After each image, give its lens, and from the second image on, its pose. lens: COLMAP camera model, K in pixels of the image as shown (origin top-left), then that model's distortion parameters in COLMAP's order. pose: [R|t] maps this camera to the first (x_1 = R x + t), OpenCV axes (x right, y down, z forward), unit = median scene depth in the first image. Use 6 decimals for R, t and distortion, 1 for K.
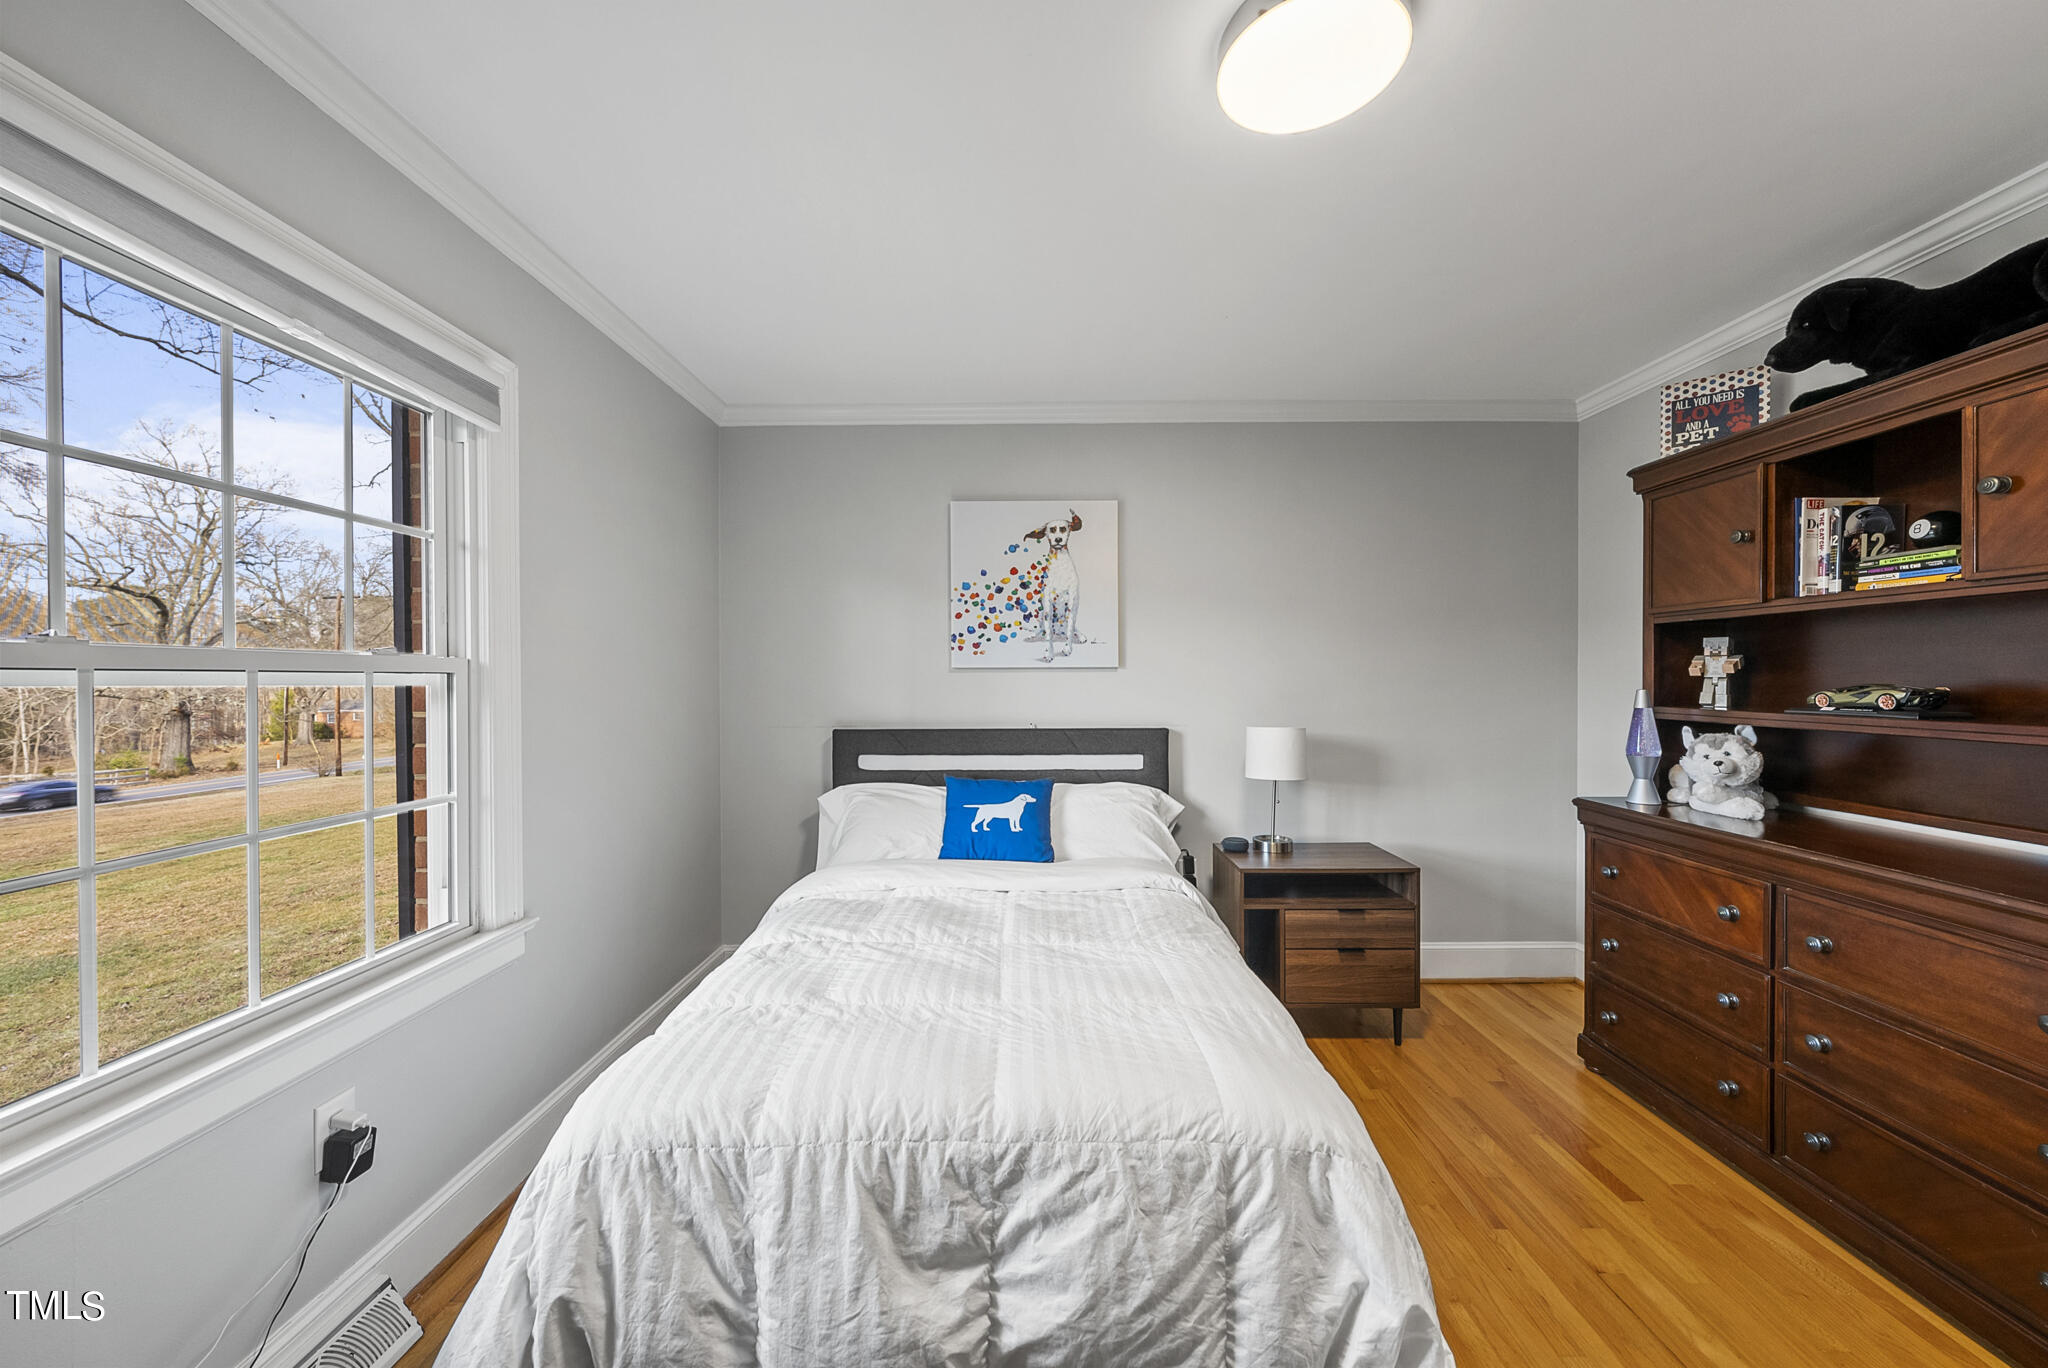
lens RADIAL K [[735.4, 0, 1028.1], [0, 735.4, 679.5], [0, 0, 1]] dist [-0.003729, -0.000320]
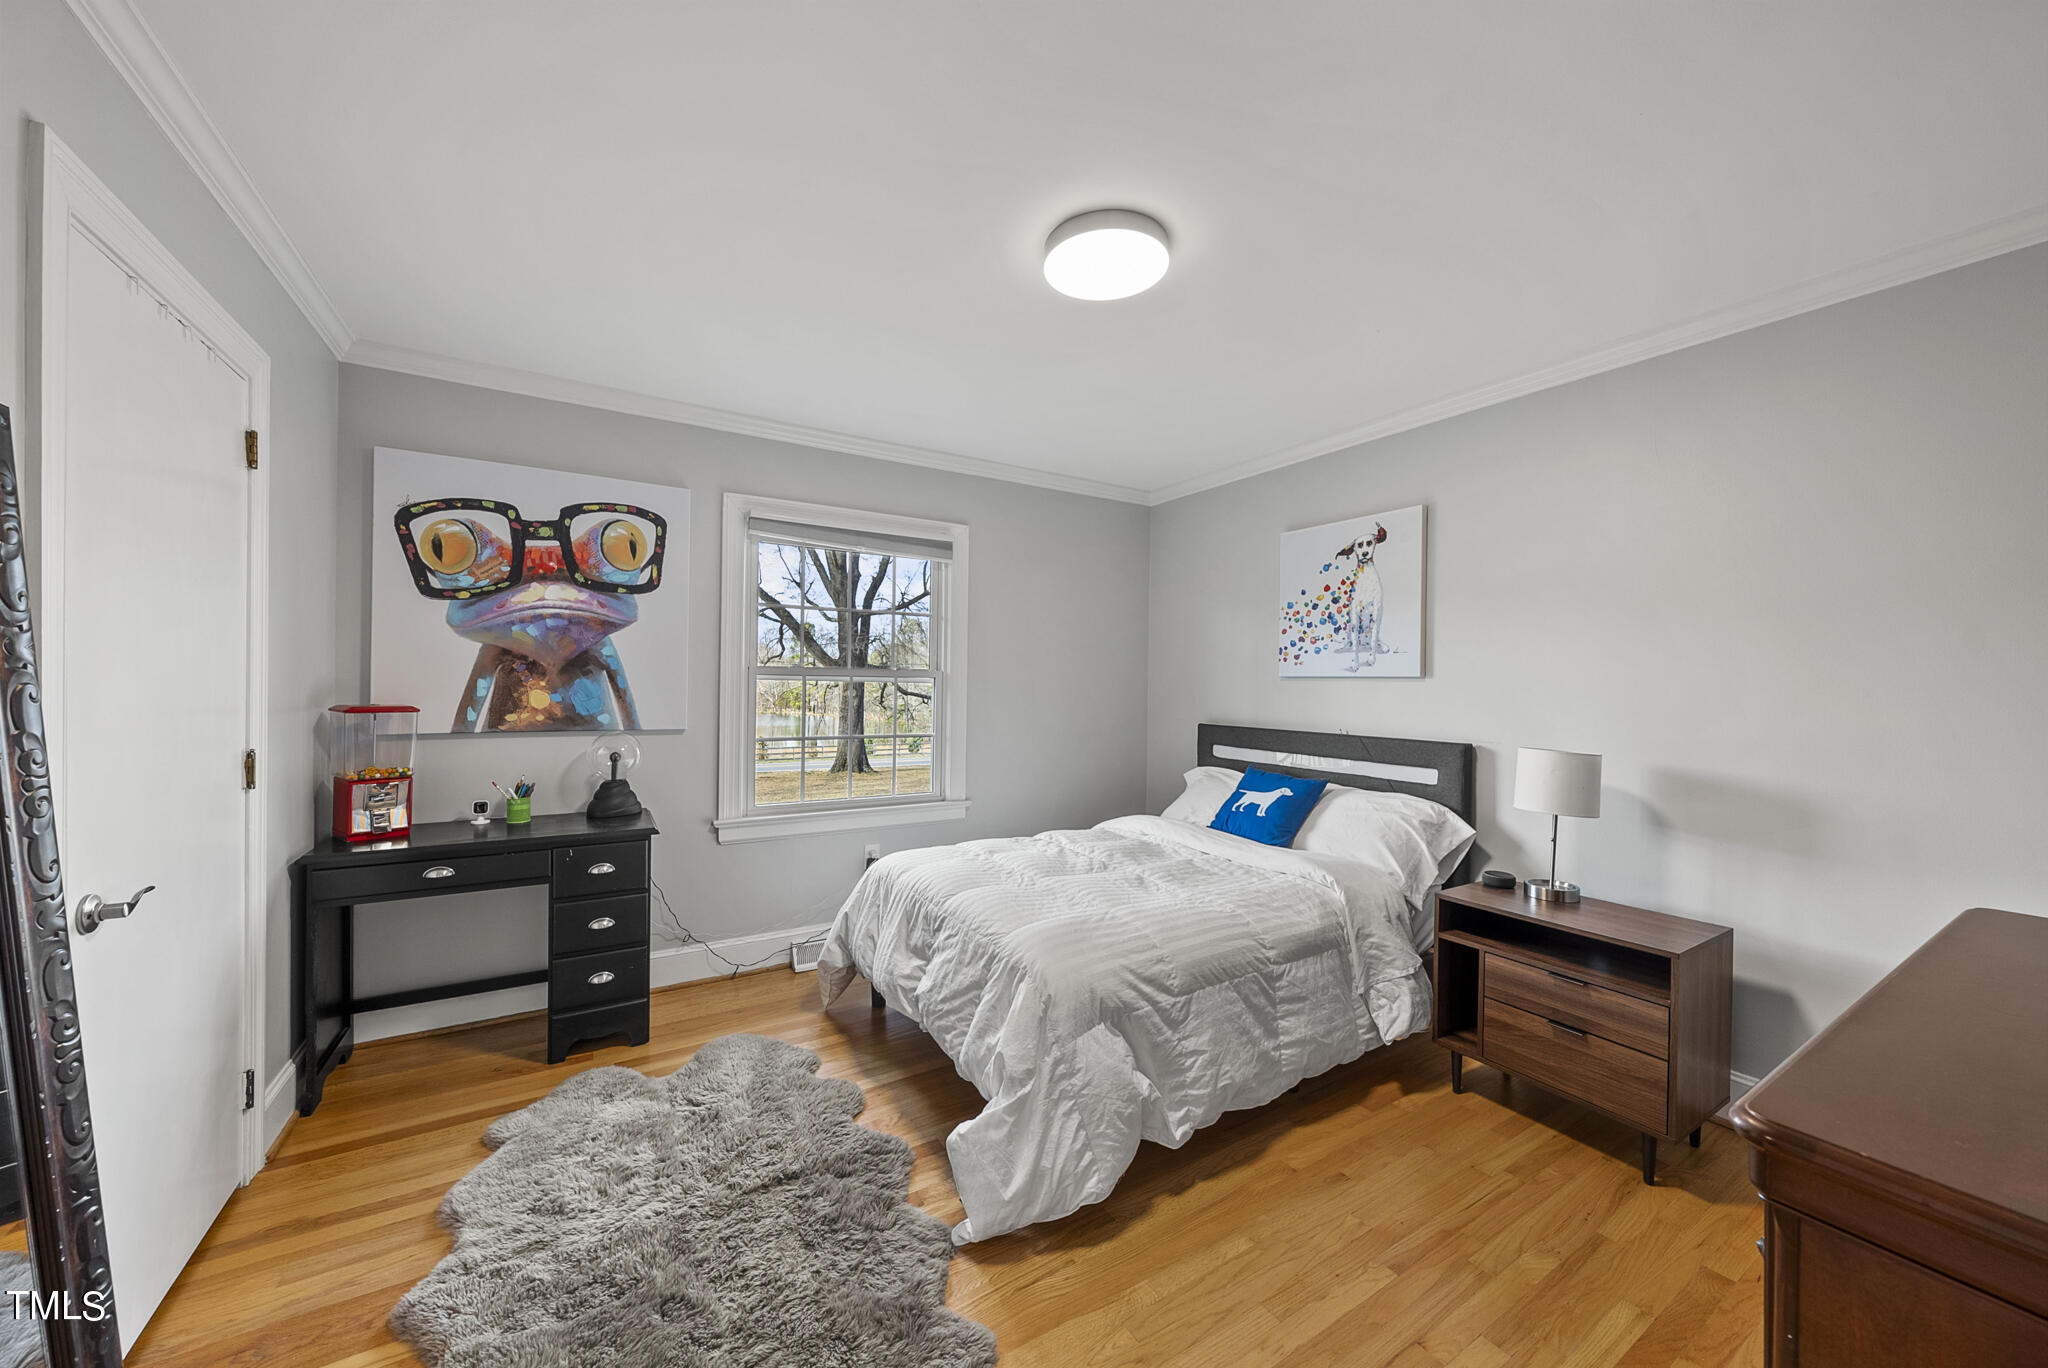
lens RADIAL K [[735.4, 0, 1015.8], [0, 735.4, 680.6], [0, 0, 1]] dist [-0.003729, -0.000320]
pose [[0.514016, 0.010304, -0.857719, 0.678898], [-0.014844, 0.999885, 0.003116, -0.007201], [0.857652, 0.011130, 0.514110, 0.046523]]
